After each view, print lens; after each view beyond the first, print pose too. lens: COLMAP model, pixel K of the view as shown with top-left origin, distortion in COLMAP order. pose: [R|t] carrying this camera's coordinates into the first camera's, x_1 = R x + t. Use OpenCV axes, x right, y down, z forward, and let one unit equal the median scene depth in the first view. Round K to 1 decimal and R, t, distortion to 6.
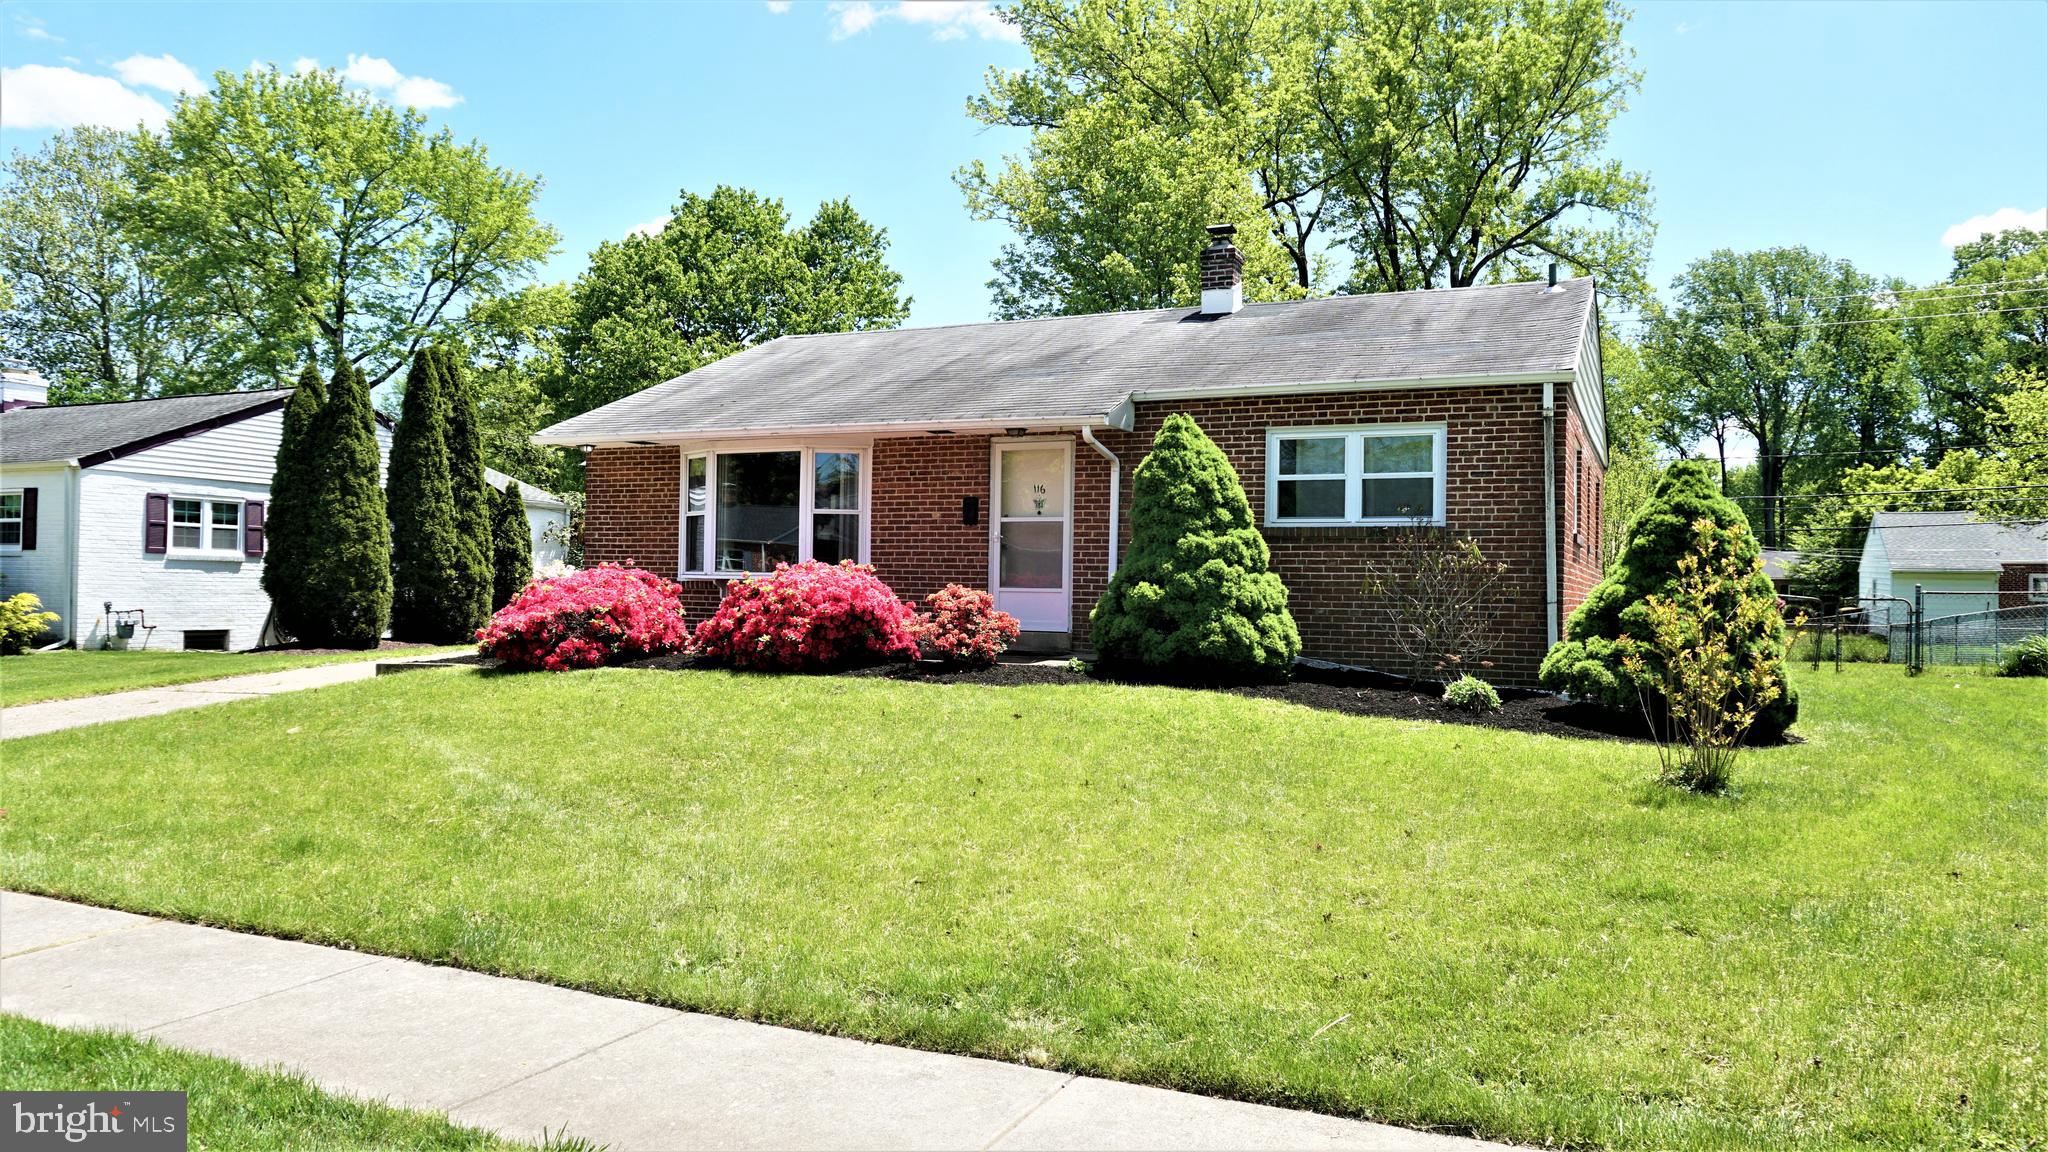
lens RADIAL K [[1369.8, 0, 1015.9], [0, 1369.8, 585.9], [0, 0, 1]] dist [-0.056477, 0.035541]
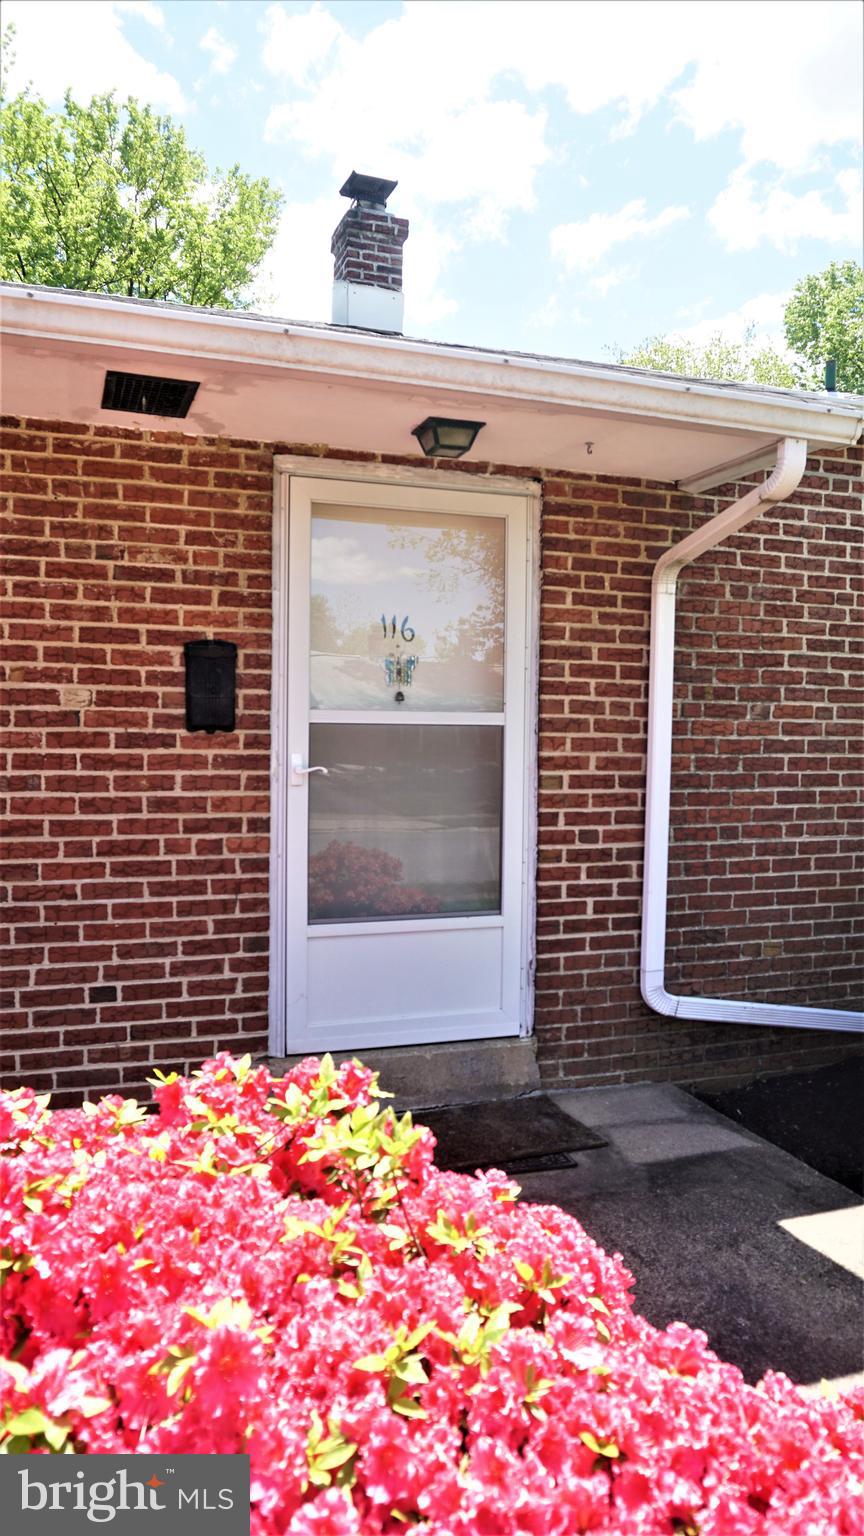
lens RADIAL K [[1027.3, 0, 437.5], [0, 1027.3, 774.5], [0, 0, 1]] dist [-0.056477, 0.035541]
pose [[0.722894, -0.039420, 0.689833, -0.139921], [-0.003595, 0.998143, 0.060805, -0.044092], [-0.690949, -0.046435, 0.721410, 0.716315]]
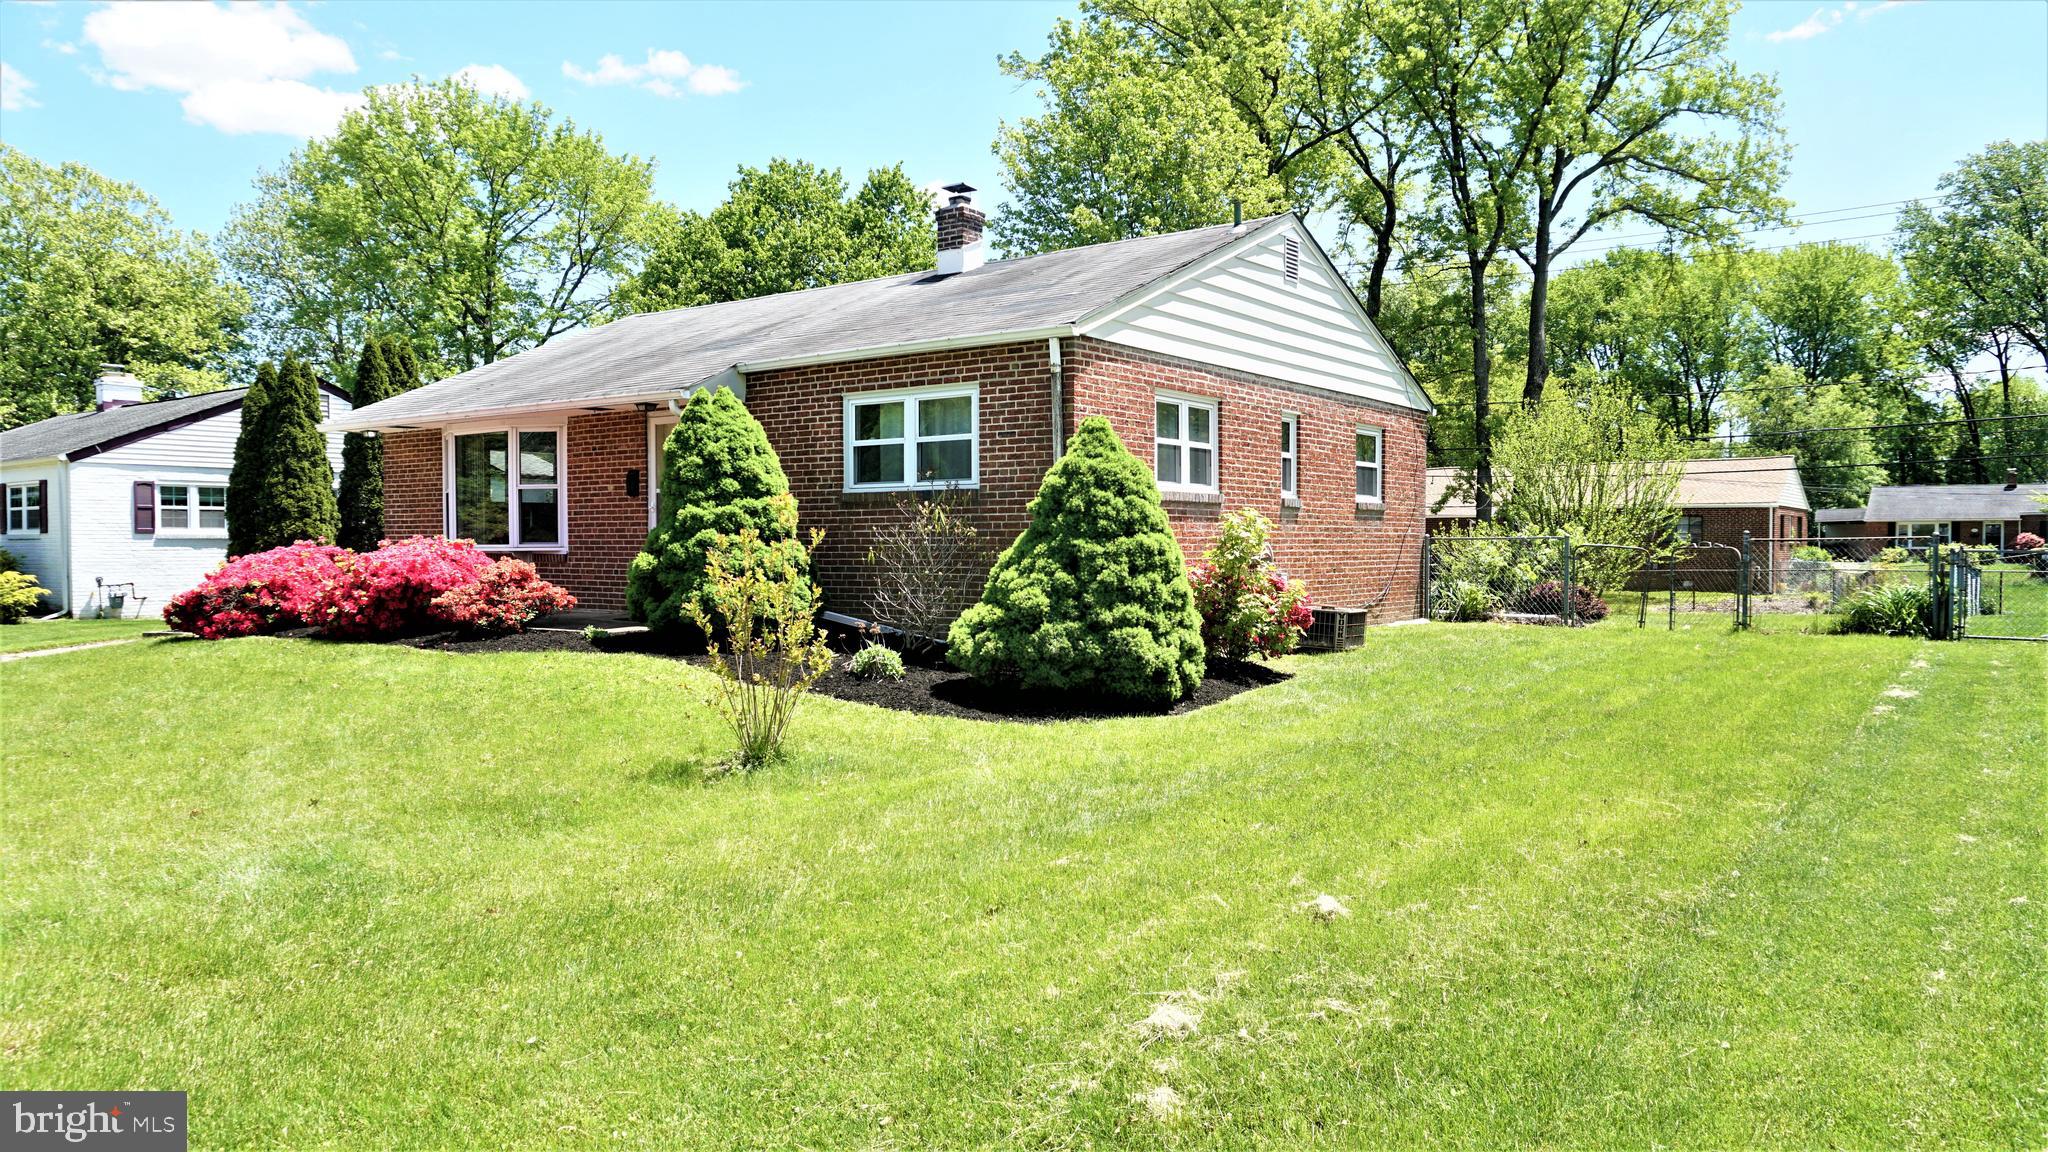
lens RADIAL K [[1369.8, 0, 1012.4], [0, 1369.8, 571.6], [0, 0, 1]] dist [-0.056477, 0.035541]
pose [[0.980786, -0.015155, -0.194498, 0.407804], [0.020043, 0.999530, 0.023185, -0.004906], [0.194055, -0.026637, 0.980629, 0.027270]]
